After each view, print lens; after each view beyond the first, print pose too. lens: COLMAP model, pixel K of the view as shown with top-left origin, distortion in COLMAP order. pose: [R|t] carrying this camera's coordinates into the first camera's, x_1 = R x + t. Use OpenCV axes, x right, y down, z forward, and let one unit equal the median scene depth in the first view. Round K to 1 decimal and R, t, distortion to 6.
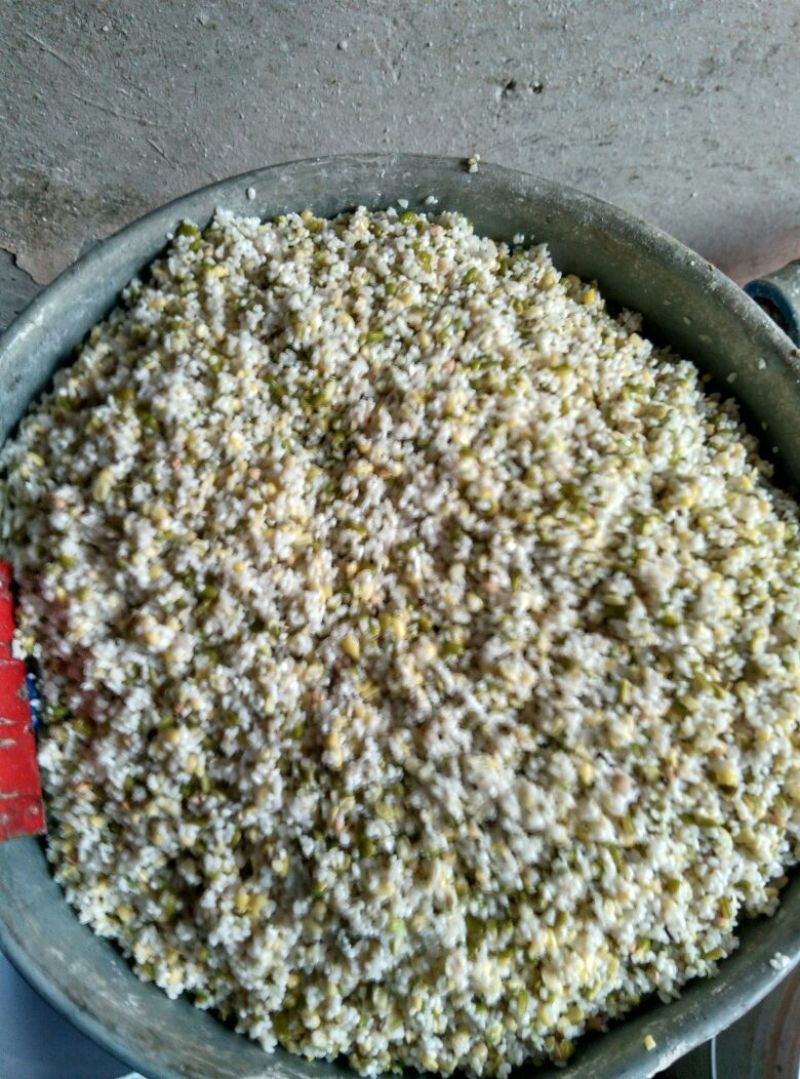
lens RADIAL K [[919.2, 0, 400.0], [0, 919.2, 539.5], [0, 0, 1]] dist [0.048455, -0.096723]
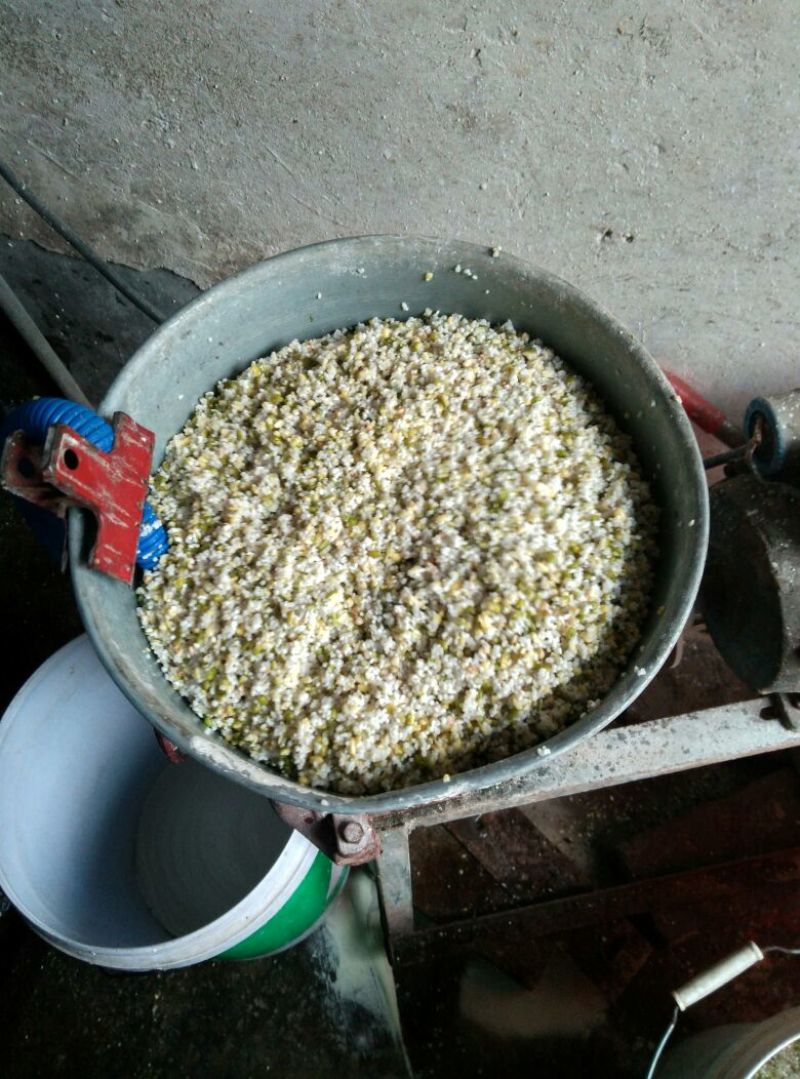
lens RADIAL K [[919.2, 0, 400.0], [0, 919.2, 539.5], [0, 0, 1]] dist [0.048455, -0.096723]
pose [[0.960683, 0.202393, -0.190066, 0.175610], [-0.228472, 0.965236, -0.126966, 0.160654], [0.157761, 0.165399, 0.973527, -0.246903]]
